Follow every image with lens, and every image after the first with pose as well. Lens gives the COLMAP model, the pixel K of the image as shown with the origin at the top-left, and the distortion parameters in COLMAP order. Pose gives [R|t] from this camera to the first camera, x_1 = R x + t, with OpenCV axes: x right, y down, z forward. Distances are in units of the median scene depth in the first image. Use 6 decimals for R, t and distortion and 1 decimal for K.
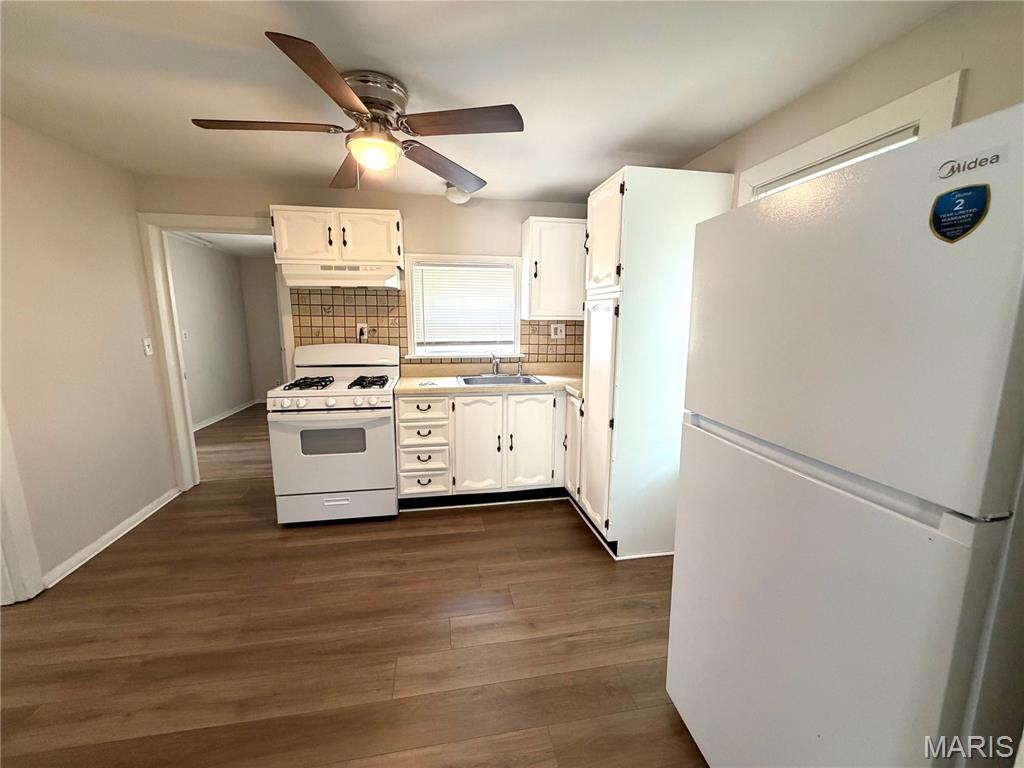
lens RADIAL K [[415.9, 0, 512.0], [0, 415.9, 384.0], [0, 0, 1]] dist [0.001753, 0.000129]
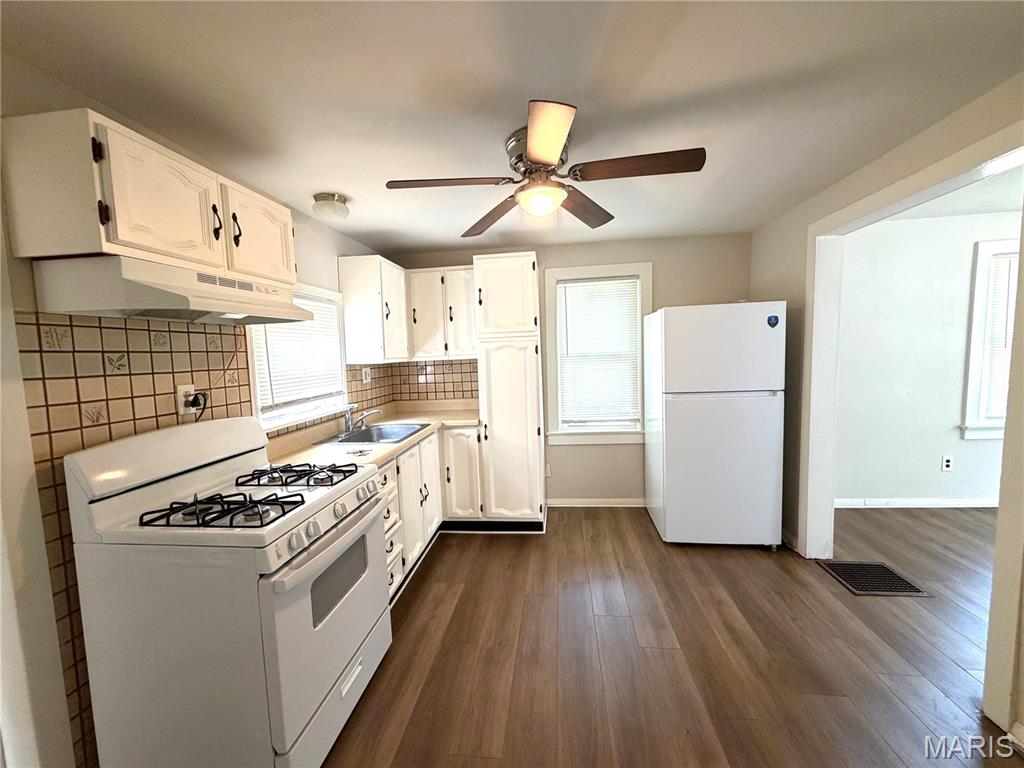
lens RADIAL K [[415.9, 0, 512.0], [0, 415.9, 384.0], [0, 0, 1]] dist [0.001753, 0.000129]
pose [[0.284910, -0.092126, 0.954117, -0.839917], [0.191871, 0.980707, 0.037399, -0.098386], [-0.939155, 0.172412, 0.297090, 0.514362]]
